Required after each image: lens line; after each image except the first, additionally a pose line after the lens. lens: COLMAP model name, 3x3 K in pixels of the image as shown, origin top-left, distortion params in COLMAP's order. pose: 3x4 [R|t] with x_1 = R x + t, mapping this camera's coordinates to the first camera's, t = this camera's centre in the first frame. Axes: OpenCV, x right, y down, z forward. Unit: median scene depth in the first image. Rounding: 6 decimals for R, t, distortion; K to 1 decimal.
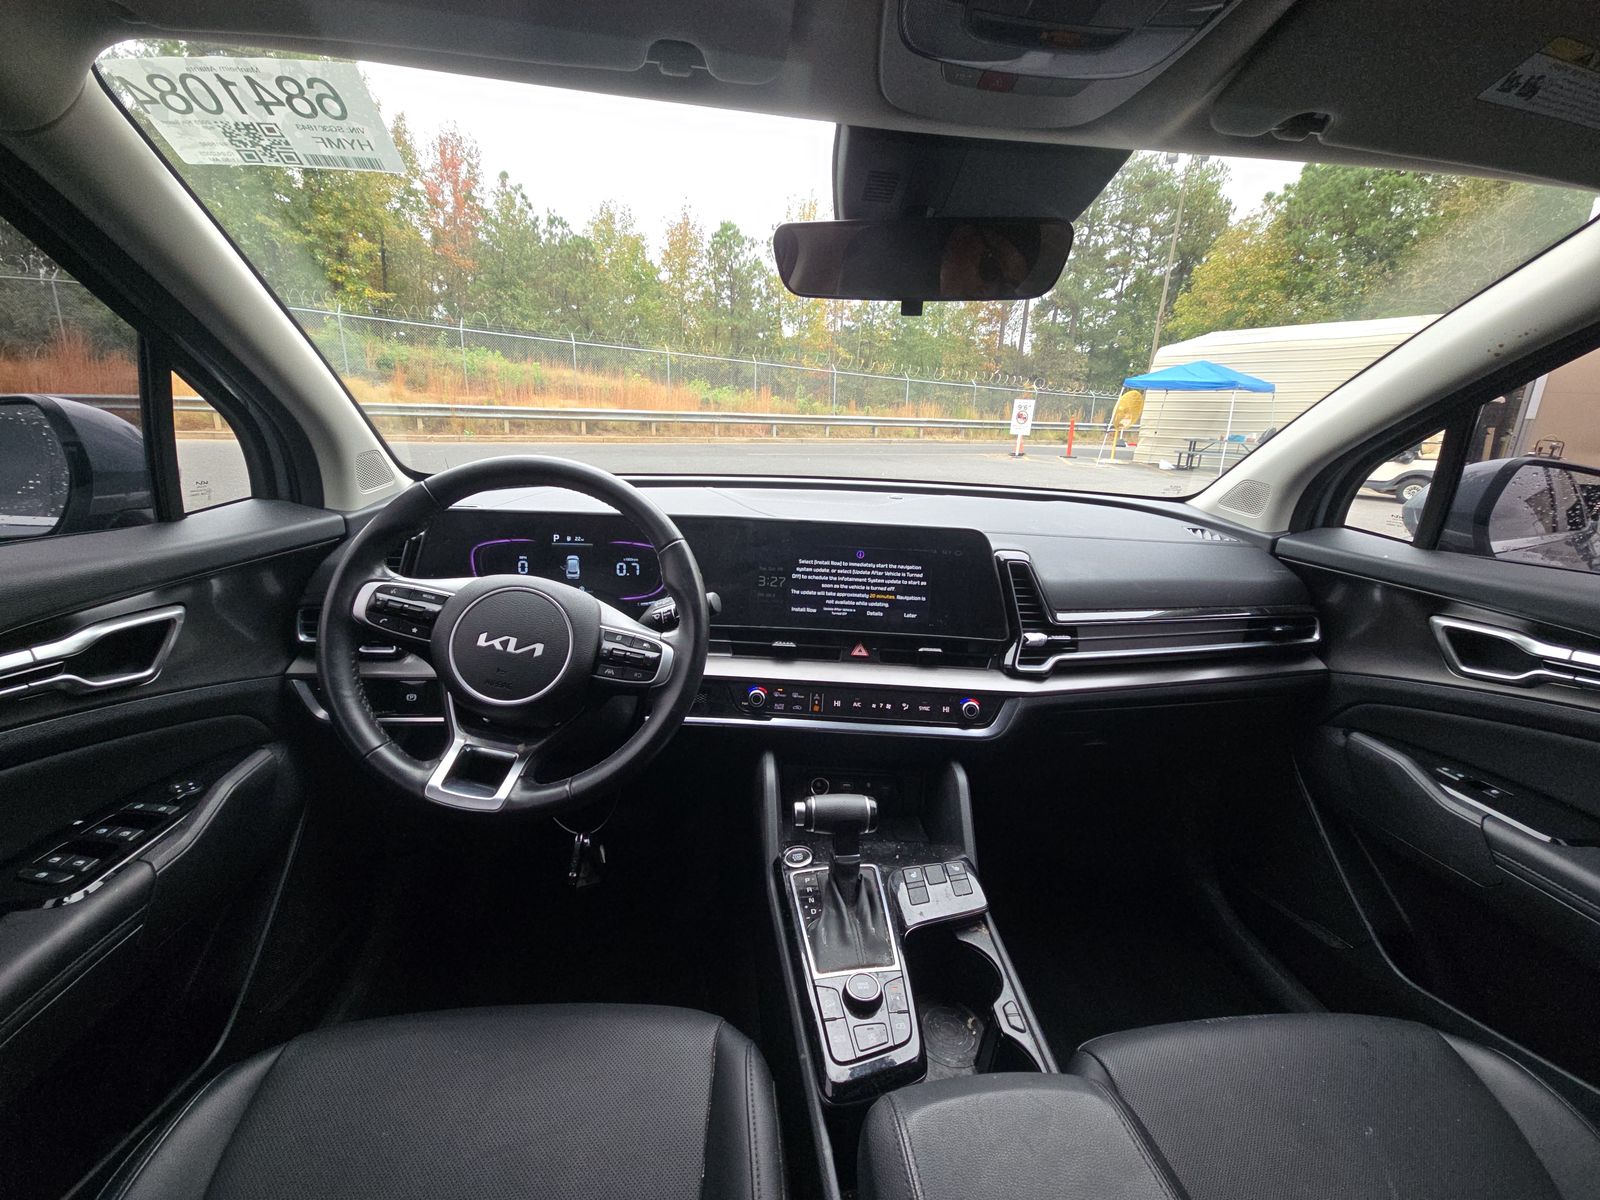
lens RADIAL K [[639.8, 0, 795.2], [0, 639.8, 601.2], [0, 0, 1]] dist [-0.009844, -0.002207]
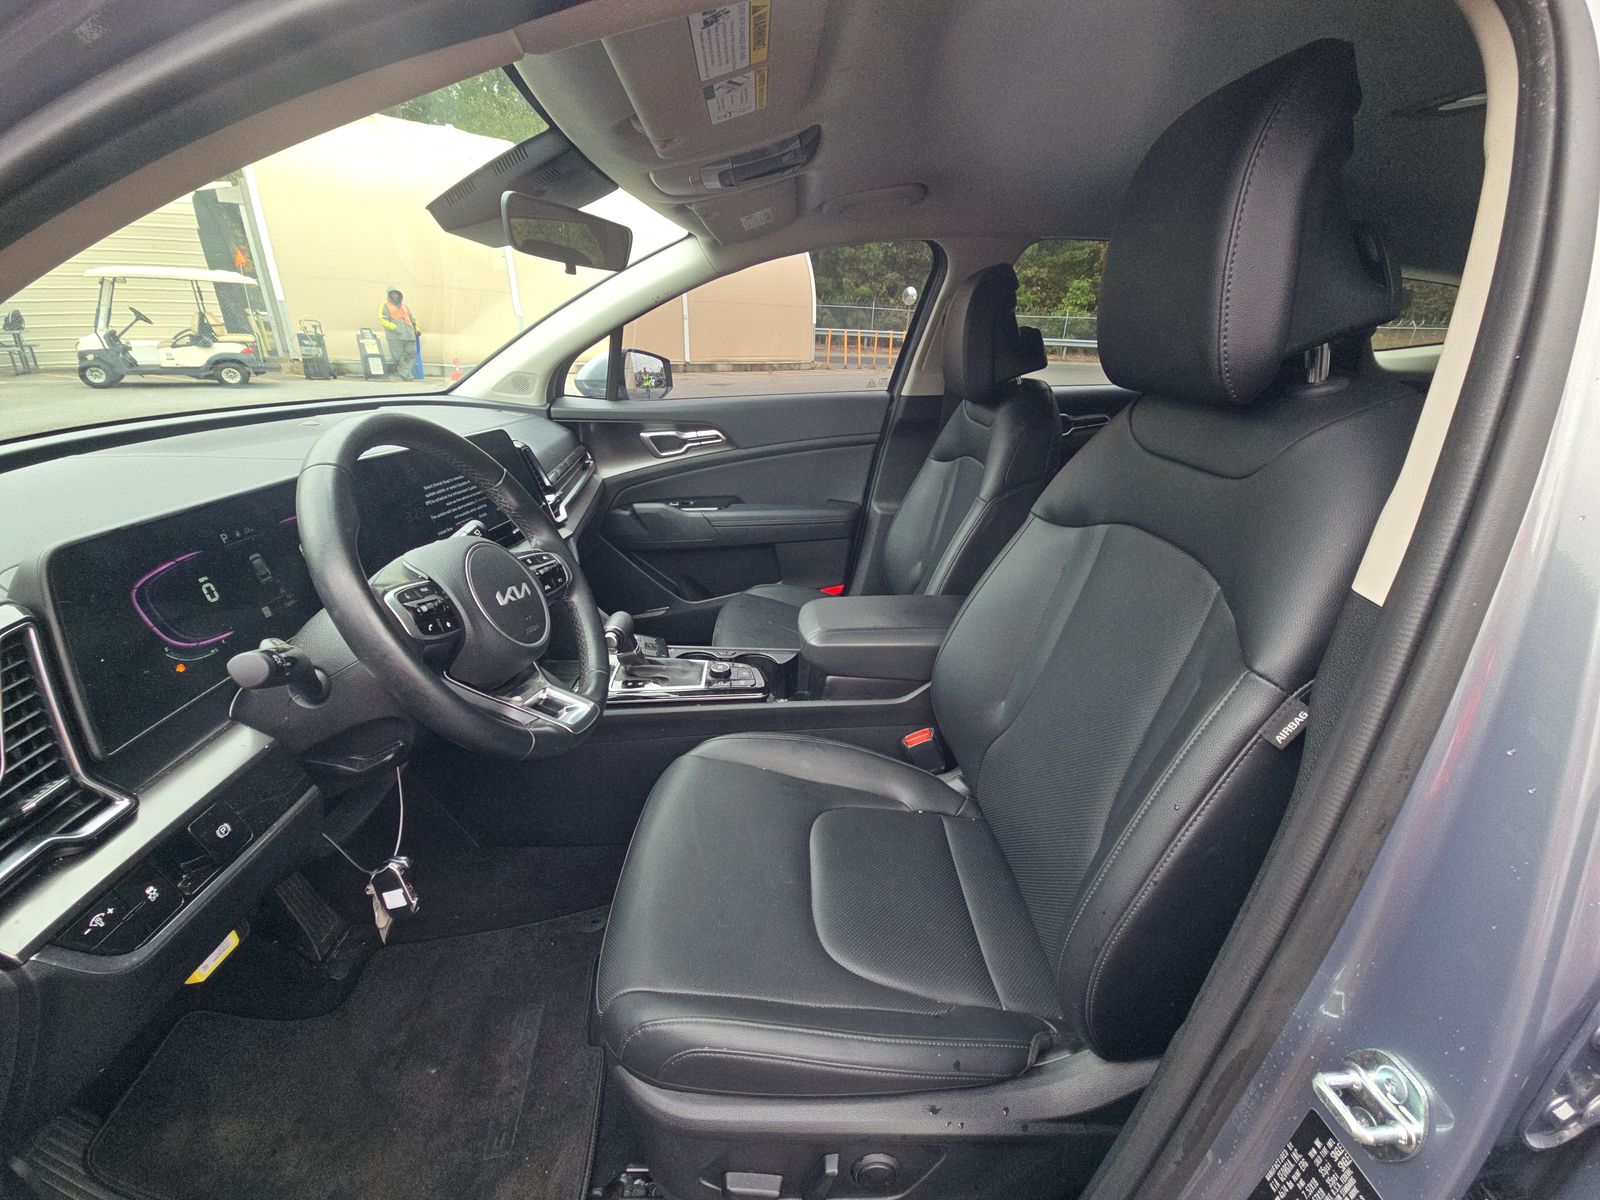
lens RADIAL K [[639.8, 0, 806.6], [0, 639.8, 596.8], [0, 0, 1]] dist [-0.009844, -0.002207]
pose [[0.063981, -0.402564, 0.913153, -0.984117], [0.247803, 0.892778, 0.376219, -0.142657], [-0.966695, 0.202212, 0.156877, 0.280239]]
